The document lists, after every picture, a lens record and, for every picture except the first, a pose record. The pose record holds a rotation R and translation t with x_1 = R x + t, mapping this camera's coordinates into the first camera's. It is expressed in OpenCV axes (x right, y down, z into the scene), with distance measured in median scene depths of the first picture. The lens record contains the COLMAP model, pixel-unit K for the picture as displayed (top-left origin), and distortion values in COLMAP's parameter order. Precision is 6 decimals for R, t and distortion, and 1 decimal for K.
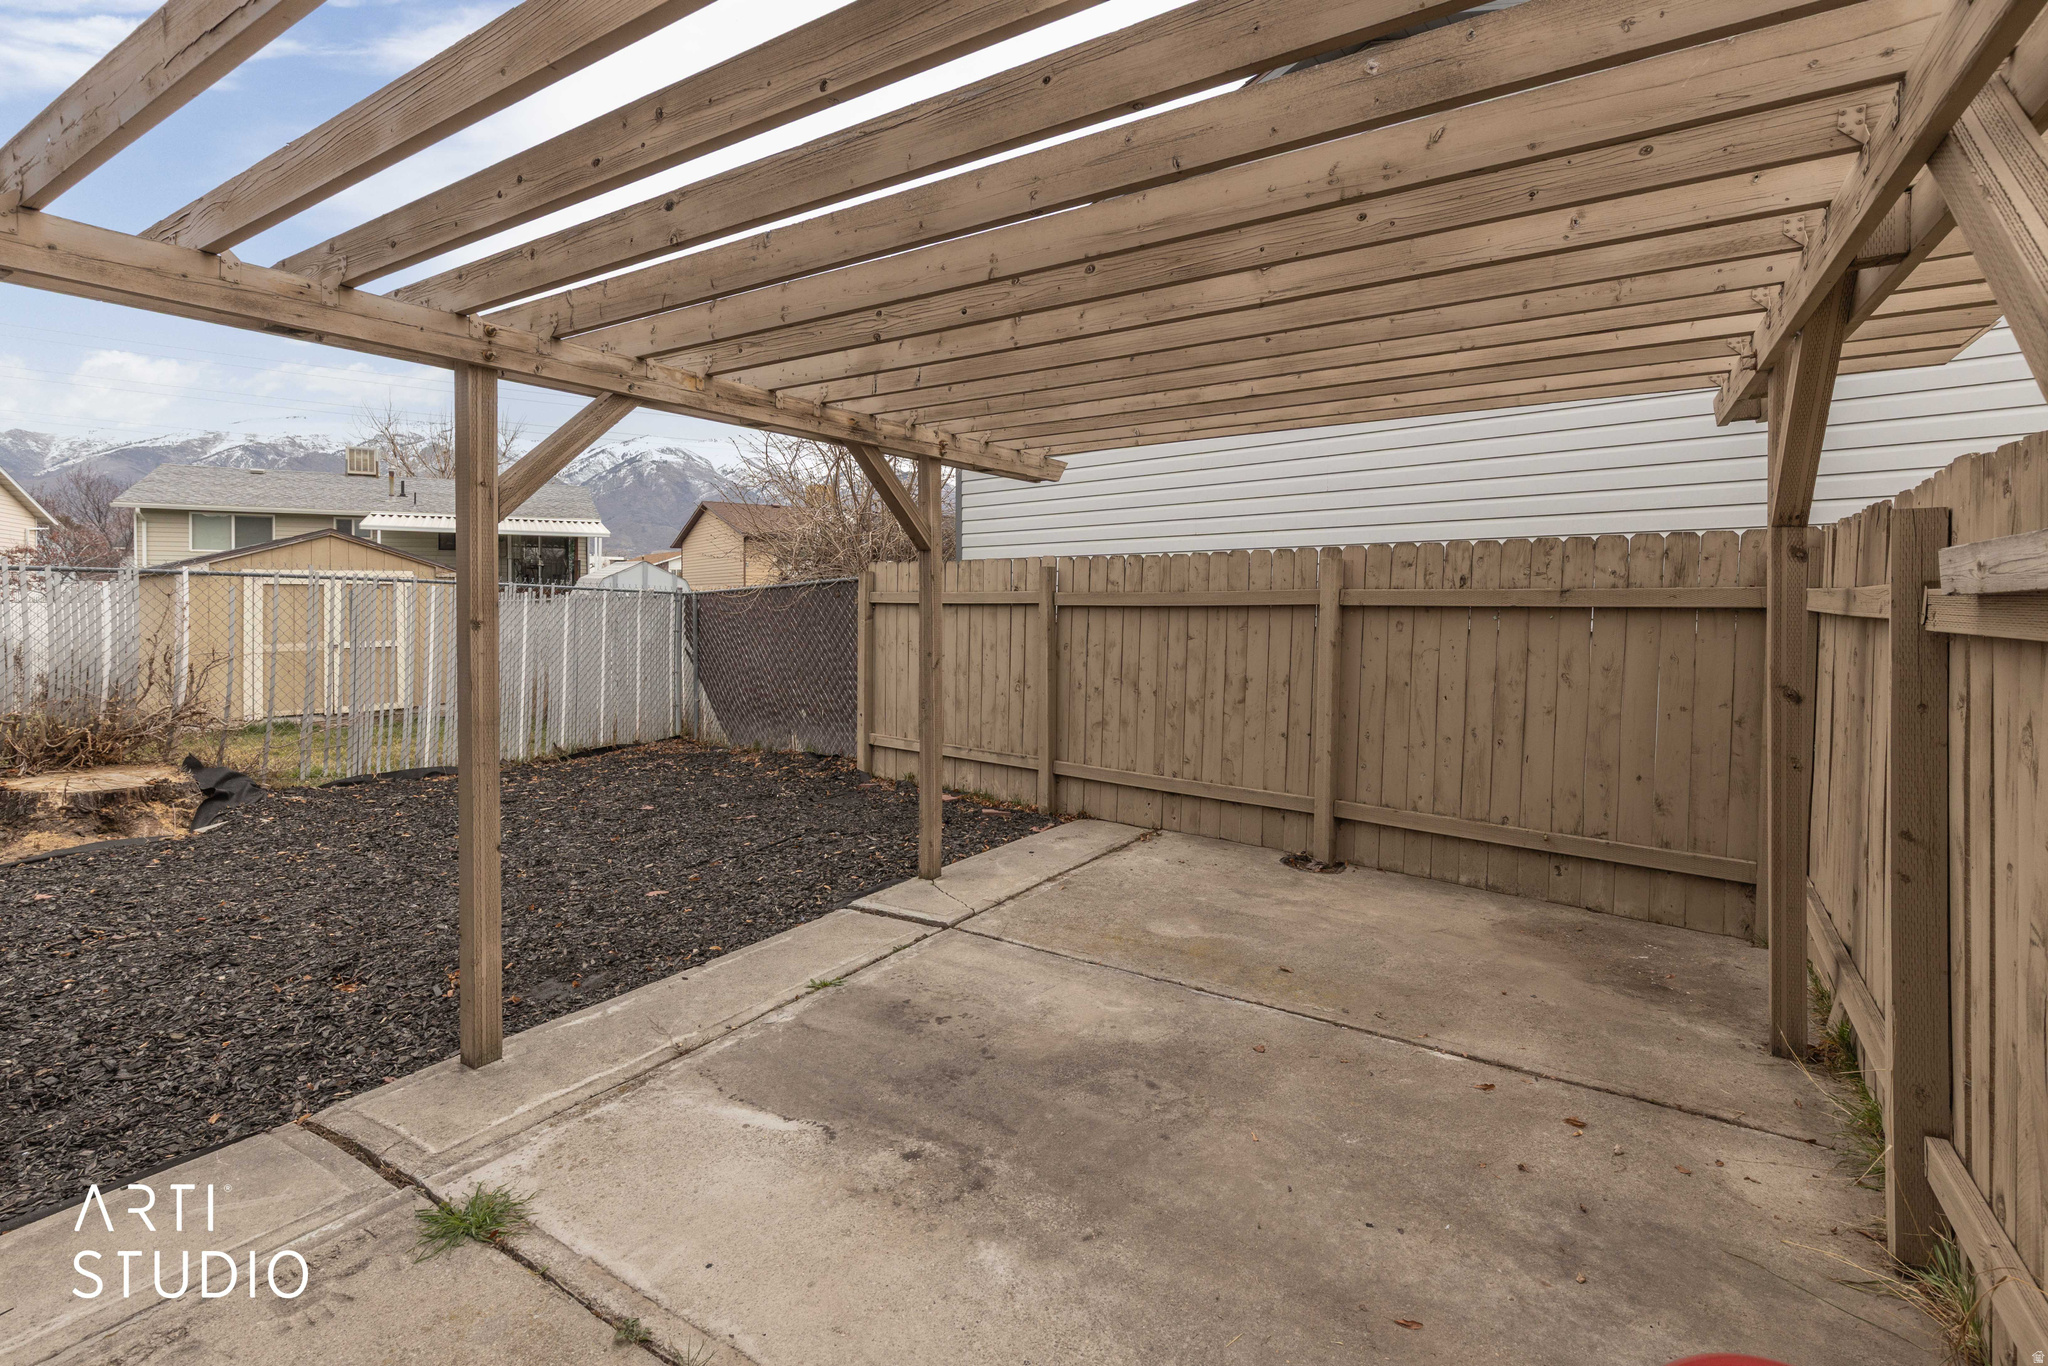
lens RADIAL K [[926.8, 0, 1007.2], [0, 926.8, 609.5], [0, 0, 1]] dist [0.007912, 0.000031]
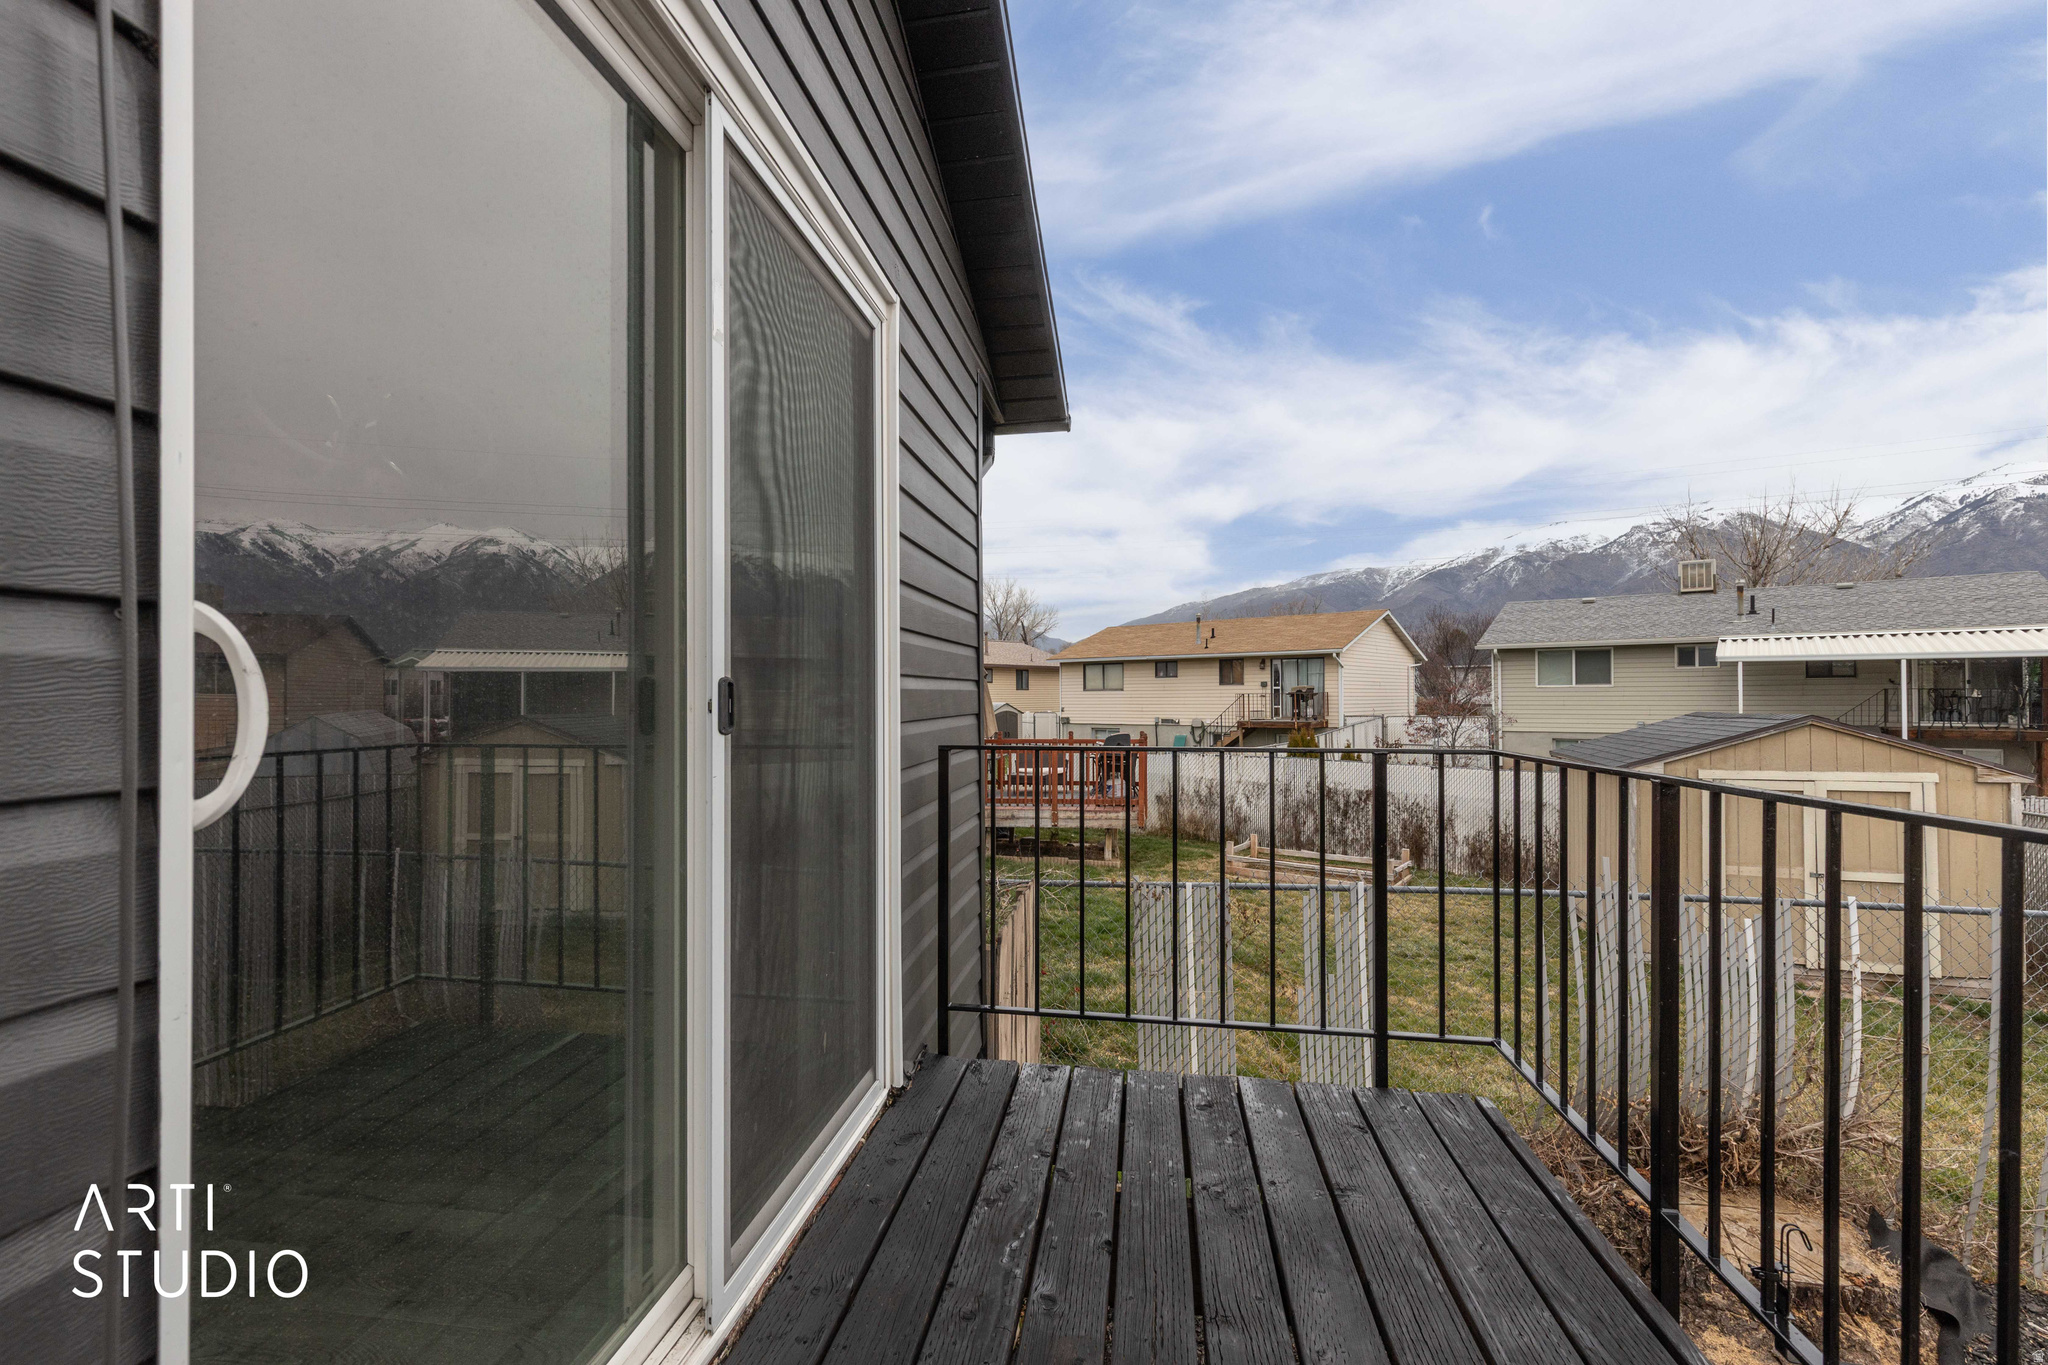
lens RADIAL K [[926.8, 0, 996.5], [0, 926.8, 694.2], [0, 0, 1]] dist [0.007912, 0.000031]
pose [[0.369271, 0.002652, -0.929318, -0.119869], [-0.009837, 0.999951, -0.001055, -0.041819], [0.929270, 0.009531, 0.369279, 0.053131]]
